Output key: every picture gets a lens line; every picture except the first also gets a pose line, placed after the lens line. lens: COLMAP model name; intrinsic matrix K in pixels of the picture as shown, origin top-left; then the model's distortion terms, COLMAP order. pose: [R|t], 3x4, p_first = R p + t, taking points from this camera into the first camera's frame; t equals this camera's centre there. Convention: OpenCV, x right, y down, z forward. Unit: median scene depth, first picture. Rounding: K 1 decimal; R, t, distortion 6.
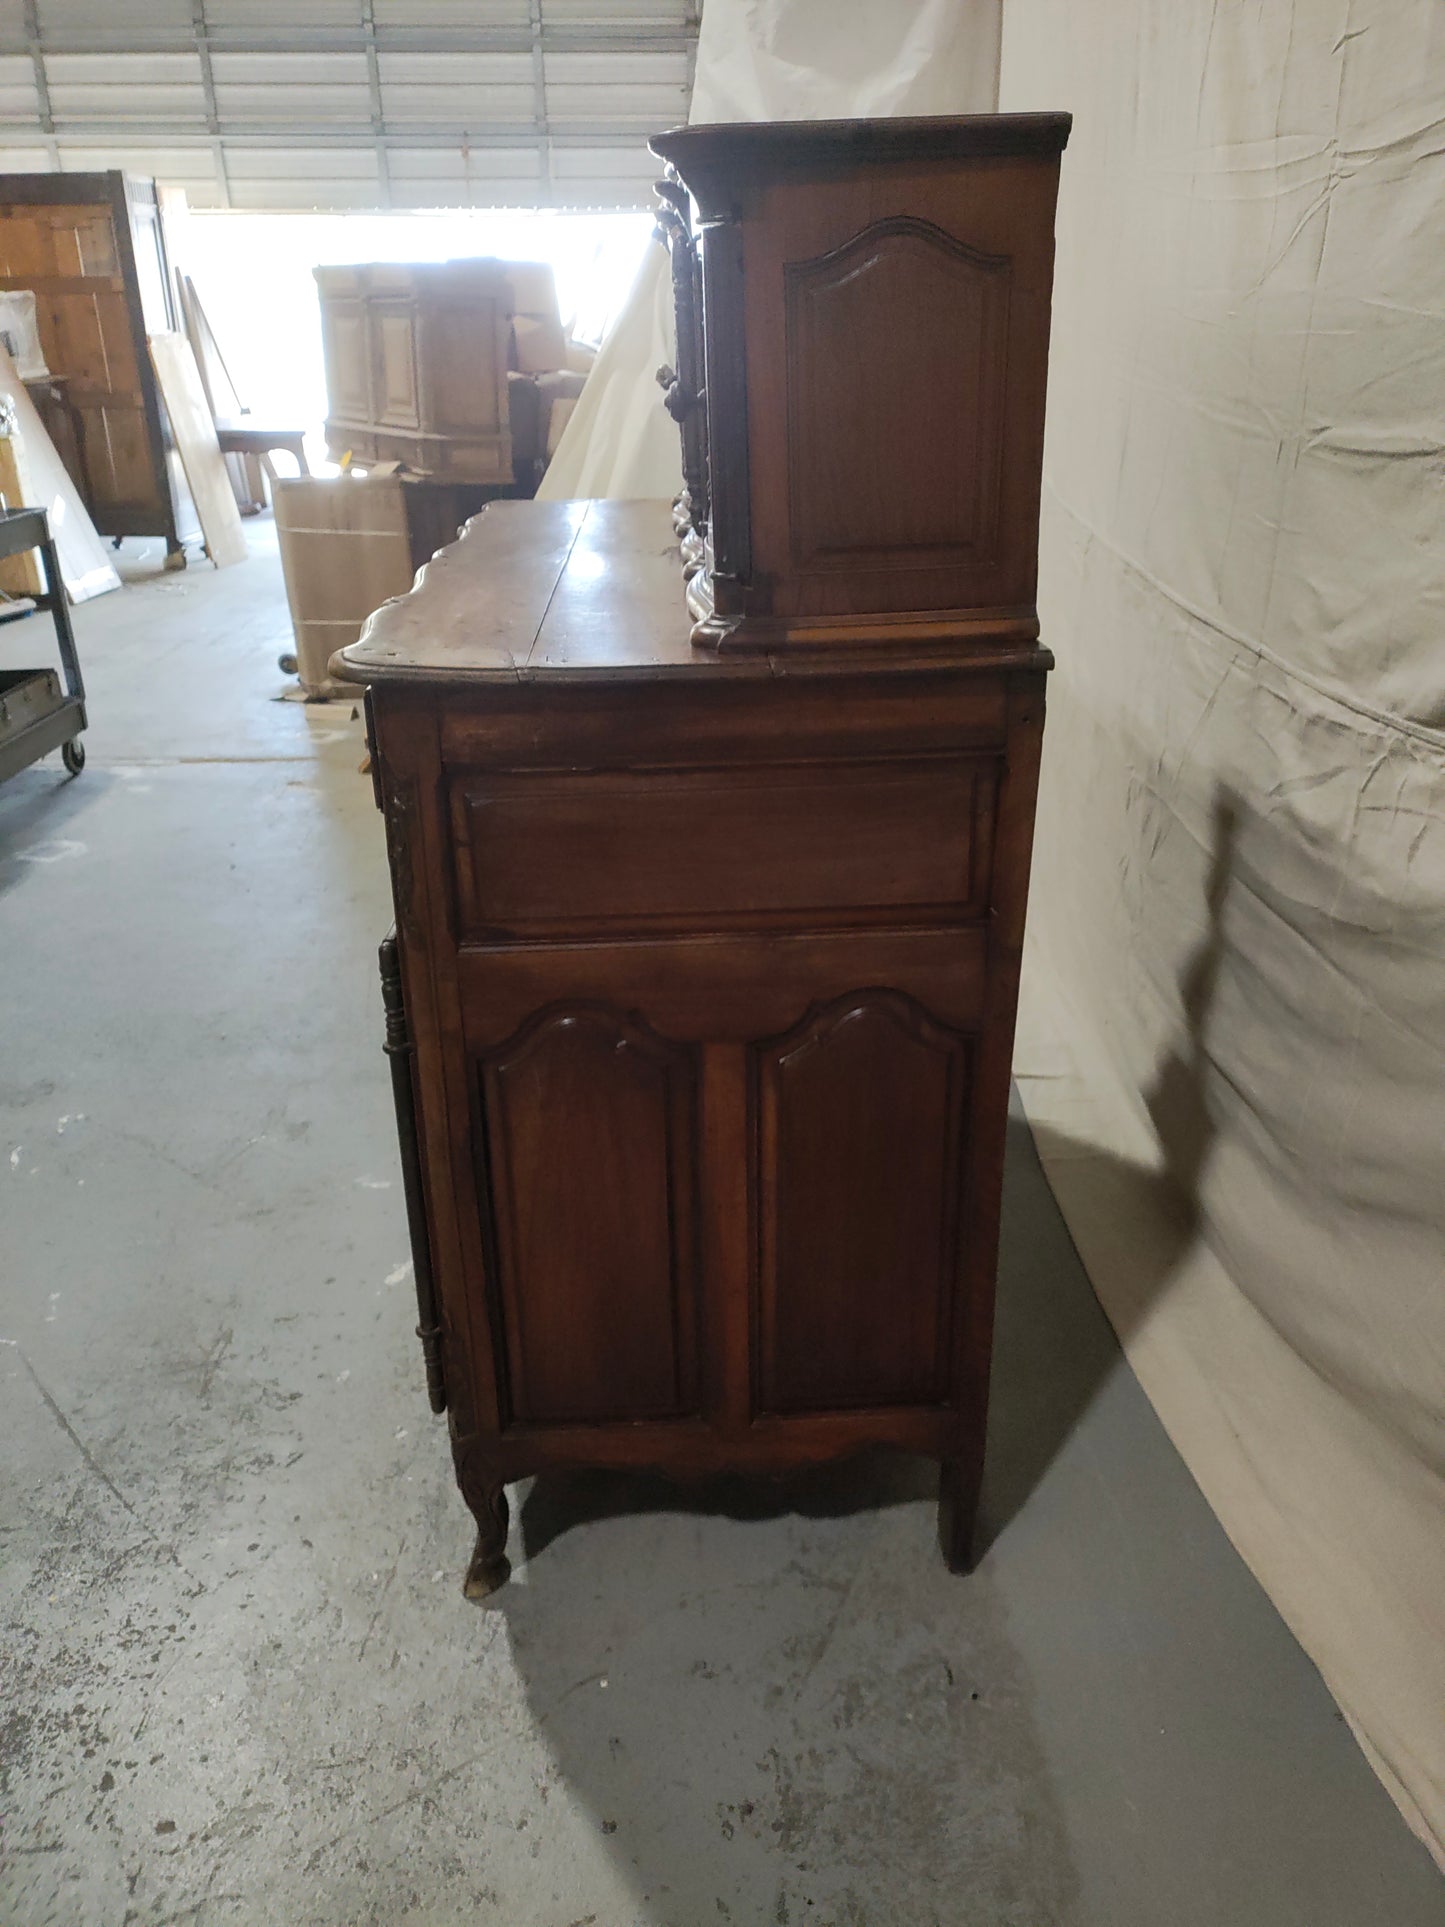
lens RADIAL K [[1432.5, 0, 727.2], [0, 1432.5, 958.2], [0, 0, 1]] dist [0.024556, -0.026604]
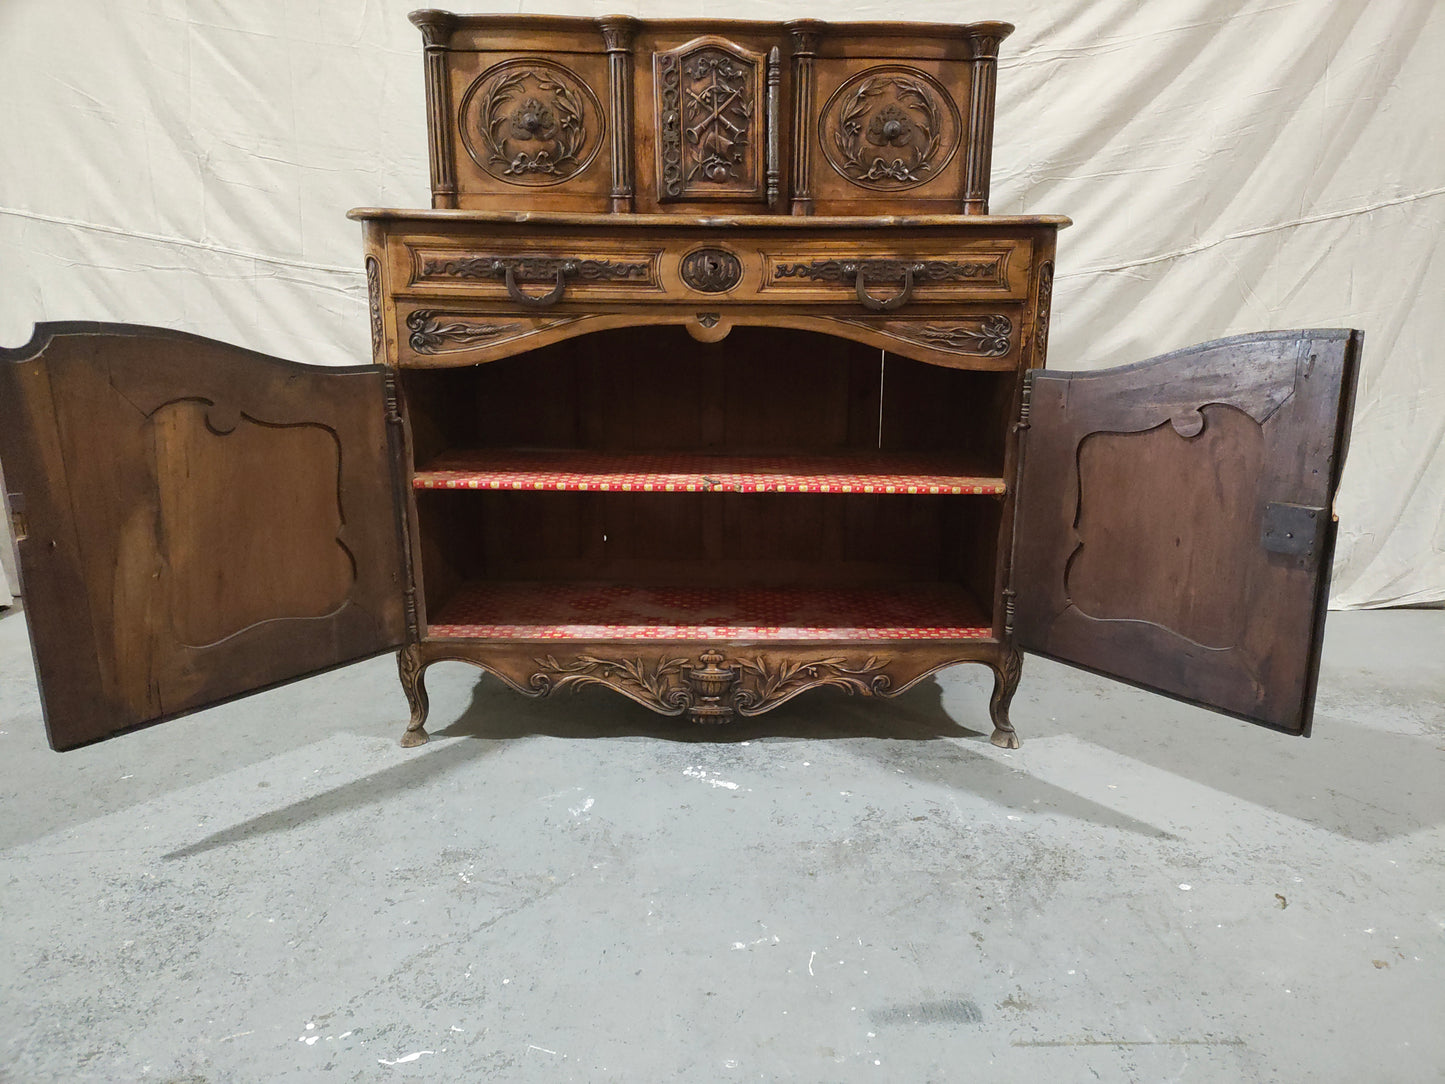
lens RADIAL K [[1043.1, 0, 735.1], [0, 1043.1, 543.0], [0, 0, 1]] dist [0.101011, -0.166439]
pose [[0.023361, -0.215866, 0.976144, -1.542528], [0.387548, 0.902015, 0.190198, -0.203364], [-0.921553, 0.373860, 0.104730, 1.164845]]
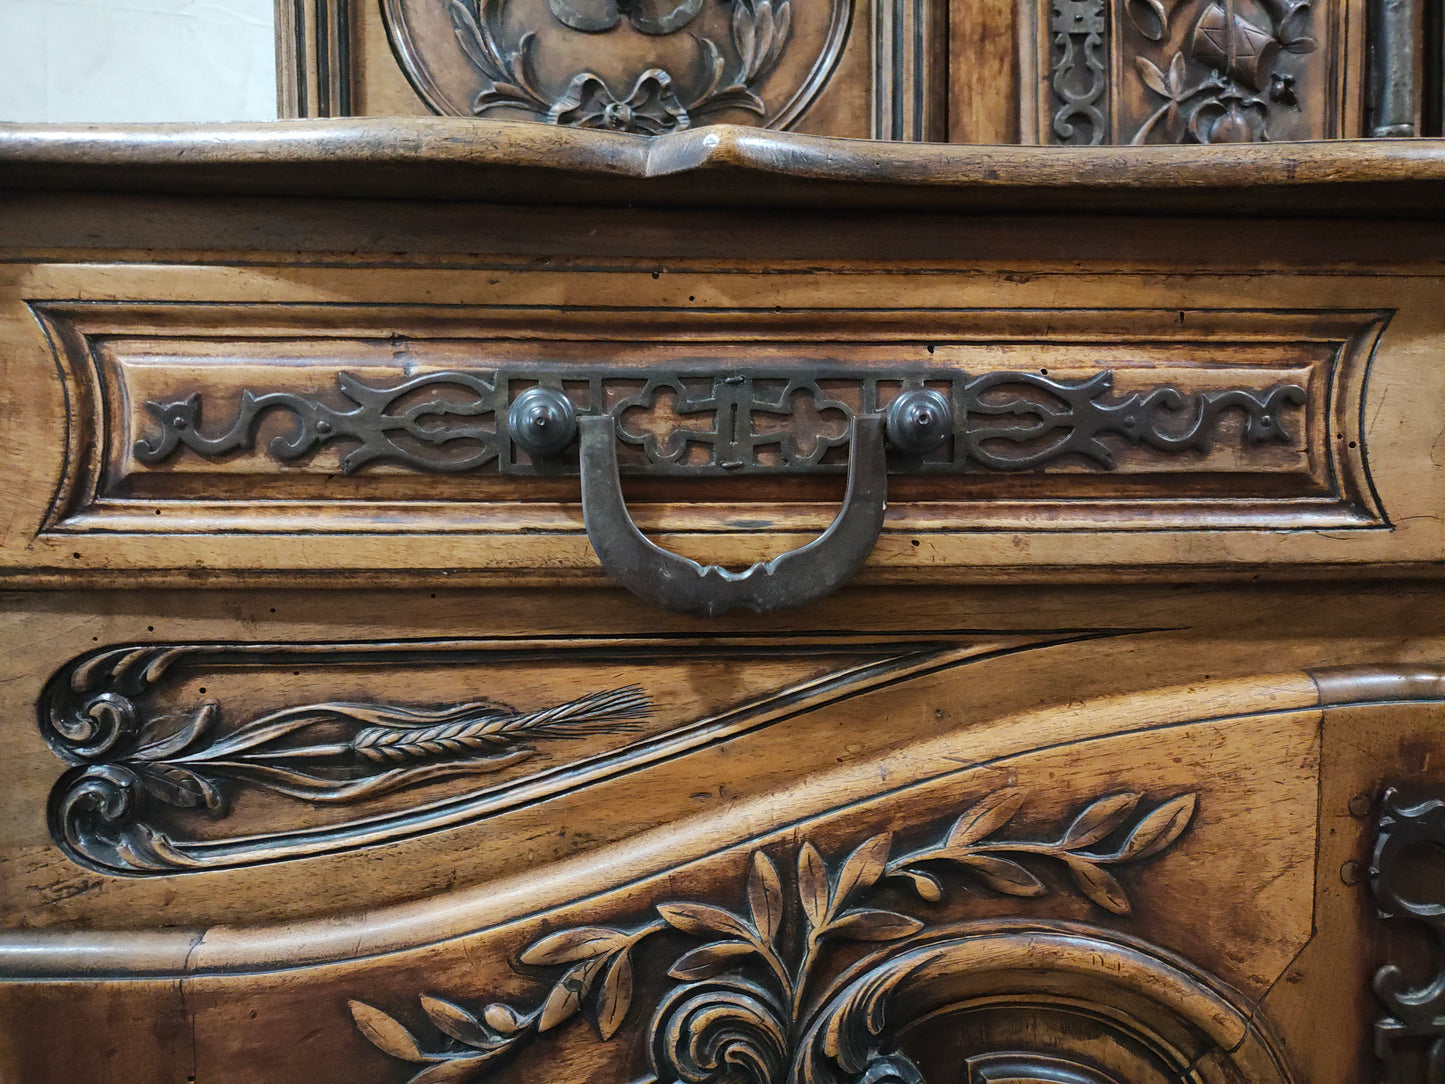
lens RADIAL K [[1074.2, 0, 730.6], [0, 1074.2, 538.5], [0, 0, 1]] dist [0.024556, -0.026604]
pose [[-0.019989, -0.031058, 0.999318, -0.484830], [0.403341, 0.914322, 0.036484, -0.338719], [-0.914831, 0.403795, -0.005749, 1.408579]]
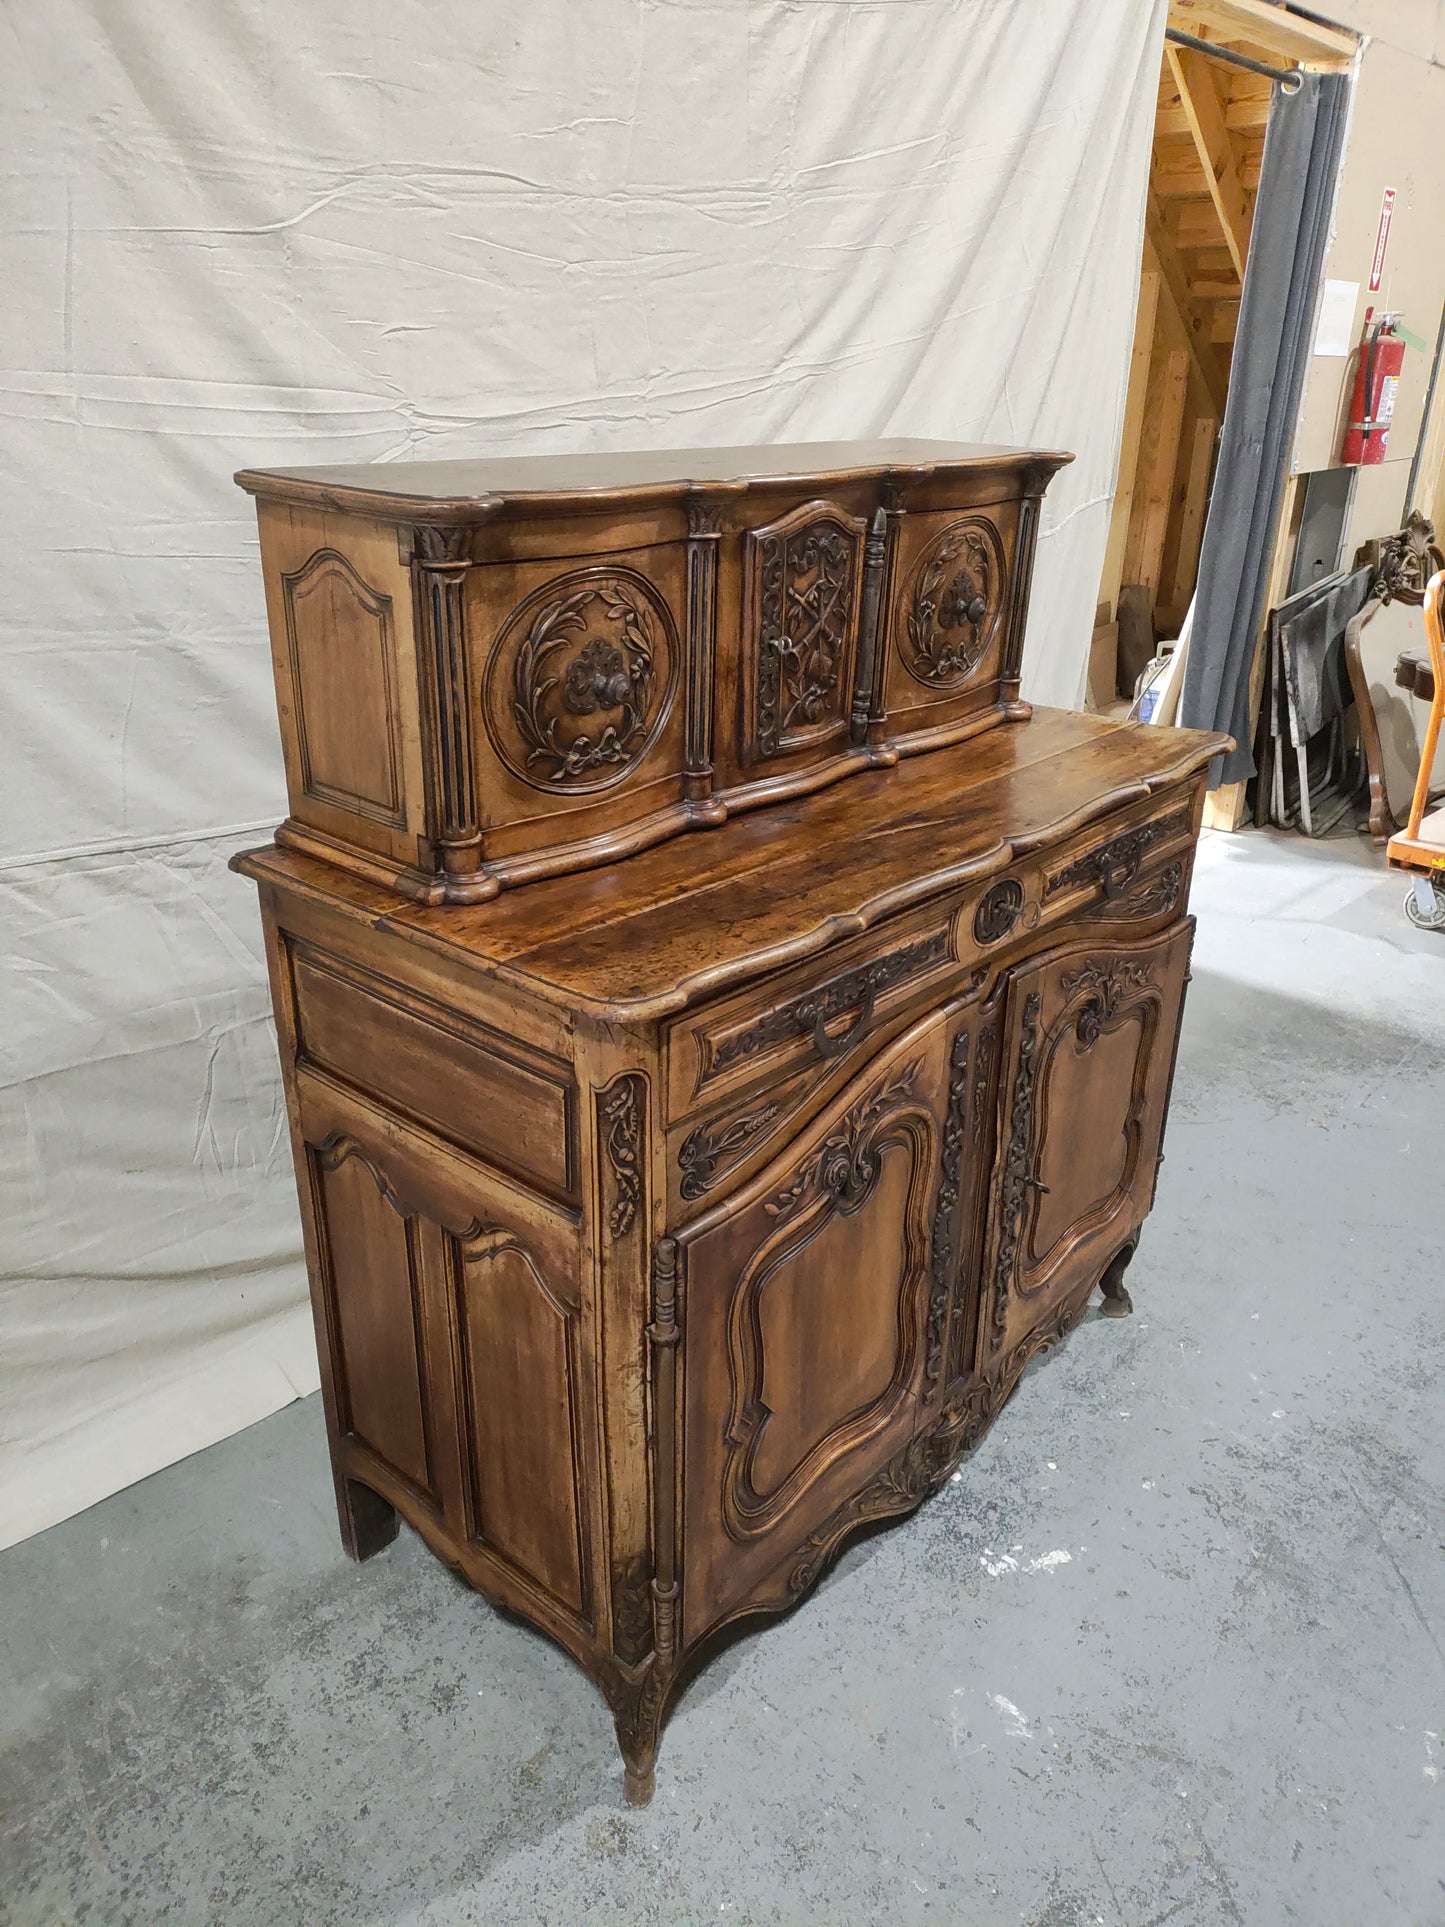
lens RADIAL K [[1417.0, 0, 731.5], [0, 1417.0, 960.0], [0, 0, 1]] dist [0.065435, -0.066140]
pose [[-0.731193, -0.265488, 0.628389, -0.798954], [0.267031, 0.736263, 0.621781, -1.008544], [-0.627735, 0.622441, -0.467457, 1.892996]]
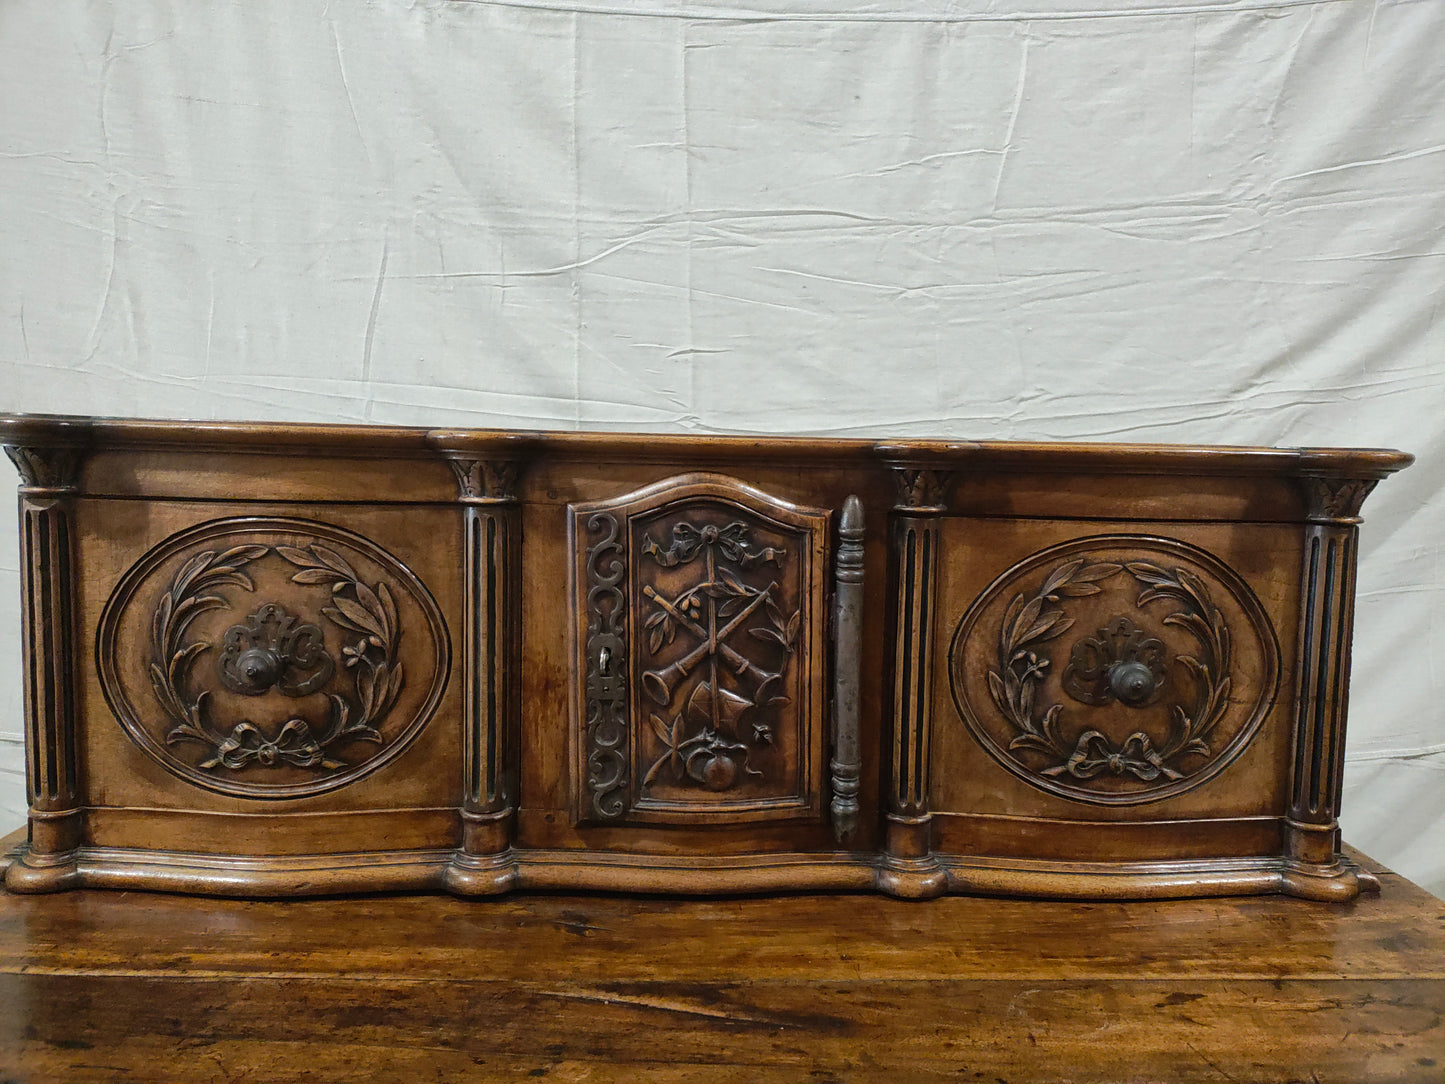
lens RADIAL K [[1055.4, 0, 737.4], [0, 1055.4, 533.6], [0, 0, 1]] dist [0.124589, -0.219208]
pose [[0.006552, -0.052006, 0.998625, -0.633517], [0.378621, 0.924425, 0.045658, -0.541775], [-0.925529, 0.377801, 0.025747, 1.070227]]
